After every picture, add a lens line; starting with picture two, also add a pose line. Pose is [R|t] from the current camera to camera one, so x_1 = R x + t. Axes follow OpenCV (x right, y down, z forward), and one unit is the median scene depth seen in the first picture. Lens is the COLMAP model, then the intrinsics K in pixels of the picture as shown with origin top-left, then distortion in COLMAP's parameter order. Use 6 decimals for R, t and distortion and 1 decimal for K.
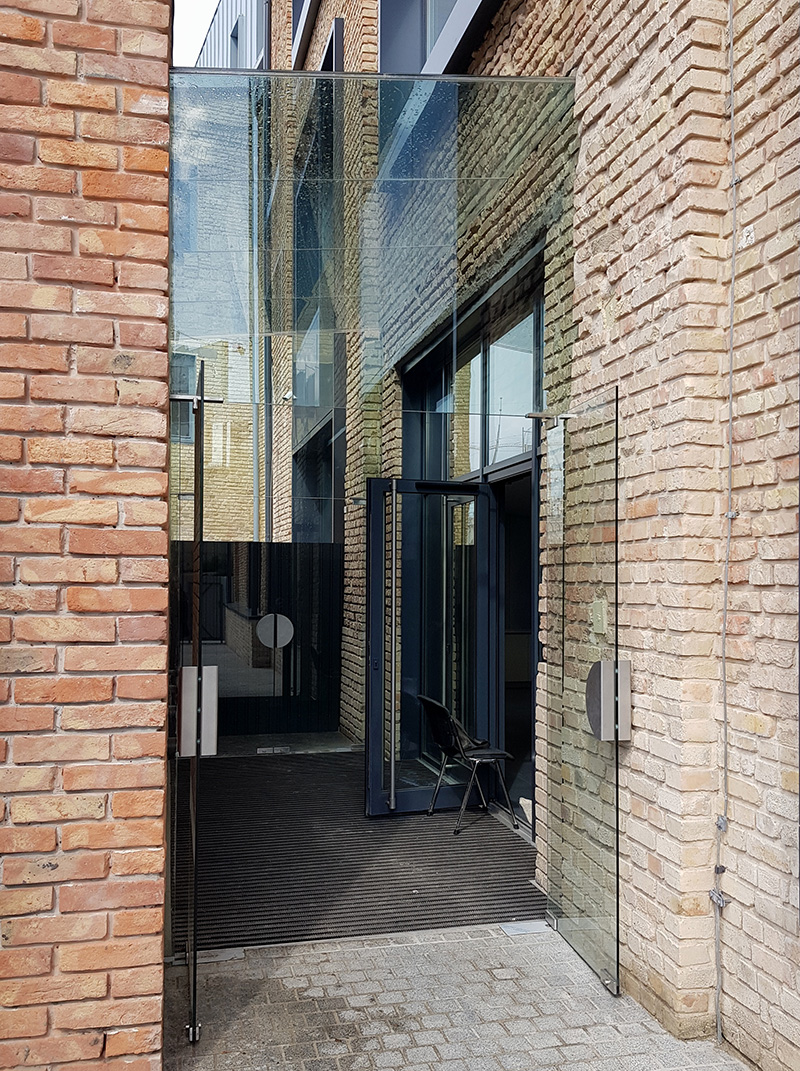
lens RADIAL K [[898.3, 0, 398.9], [0, 898.3, 564.2], [0, 0, 1]] dist [0.053425, -0.011409]
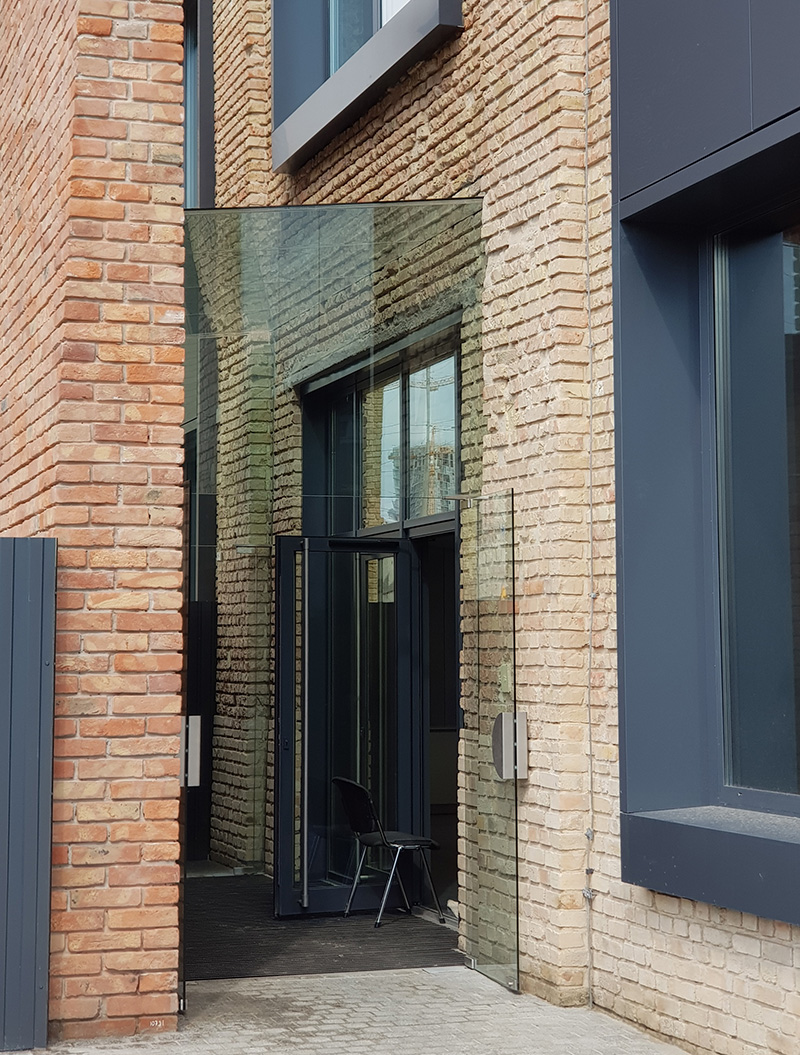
lens RADIAL K [[1925.9, 0, 401.1], [0, 1925.9, 527.6], [0, 0, 1]] dist [0.347307, 0.000000]
pose [[0.995549, -0.002448, 0.094209, -0.171878], [0.006968, 0.998839, -0.047672, -0.020616], [-0.093983, 0.048116, 0.994410, -1.740200]]
